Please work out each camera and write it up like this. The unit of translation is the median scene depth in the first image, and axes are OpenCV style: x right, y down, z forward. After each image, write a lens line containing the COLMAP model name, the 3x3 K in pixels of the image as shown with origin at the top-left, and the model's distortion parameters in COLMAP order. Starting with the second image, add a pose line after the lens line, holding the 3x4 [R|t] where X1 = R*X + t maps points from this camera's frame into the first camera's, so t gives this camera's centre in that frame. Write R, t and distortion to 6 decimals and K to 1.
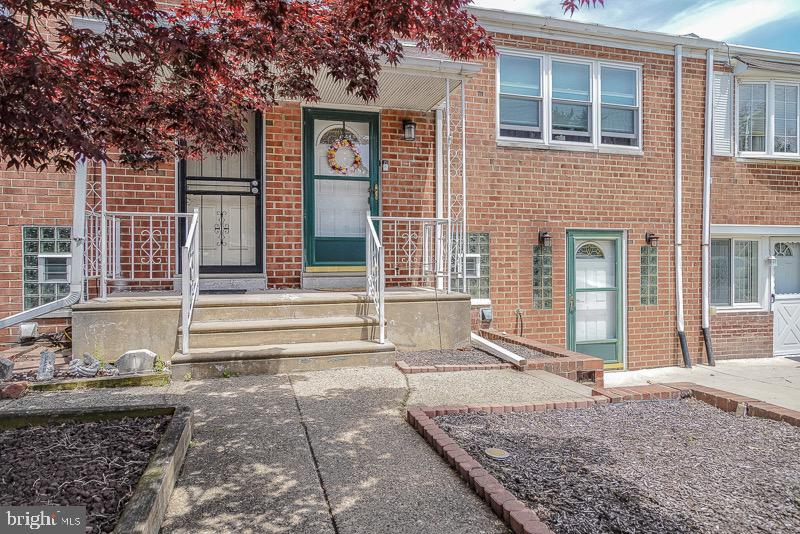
lens RADIAL K [[494.6, 0, 404.6], [0, 494.6, 262.8], [0, 0, 1]] dist [0.003358, 0.002613]
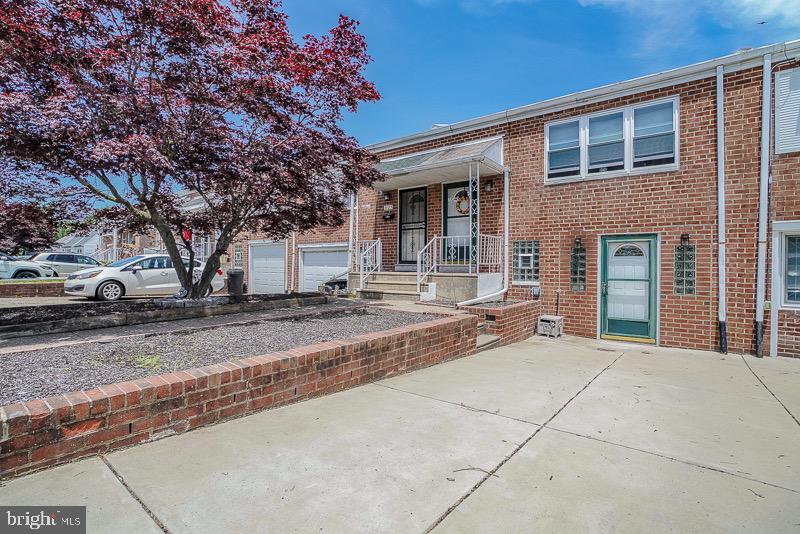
lens RADIAL K [[375.8, 0, 400.5], [0, 375.8, 265.5], [0, 0, 1]] dist [-0.026725, 0.013149]
pose [[0.605553, 0.007578, -0.795769, 0.816950], [-0.012012, 0.999928, 0.000382, 0.023419], [0.795714, 0.009328, 0.605601, -0.083535]]
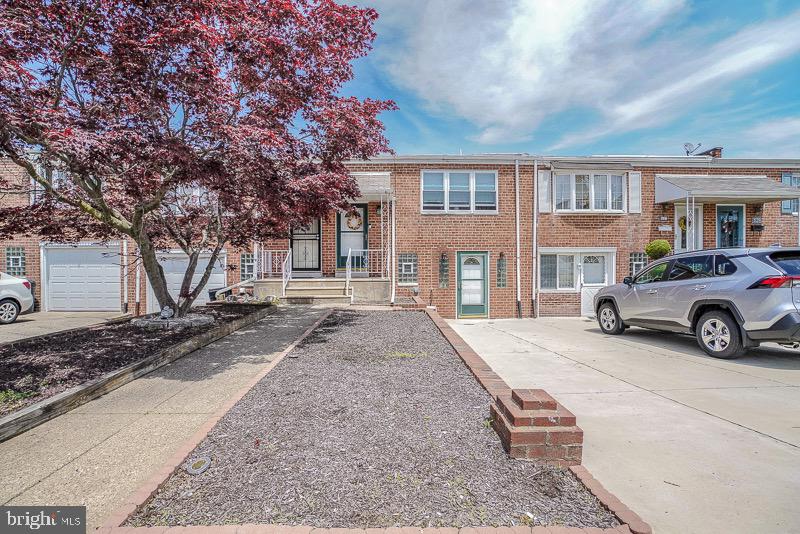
lens RADIAL K [[375.8, 0, 393.7], [0, 375.8, 269.6], [0, 0, 1]] dist [-0.026725, 0.013149]
pose [[0.964253, 0.004121, -0.264949, 0.490753], [-0.000211, 0.999891, 0.014783, -0.011792], [0.264981, -0.014199, 0.964149, -0.634364]]
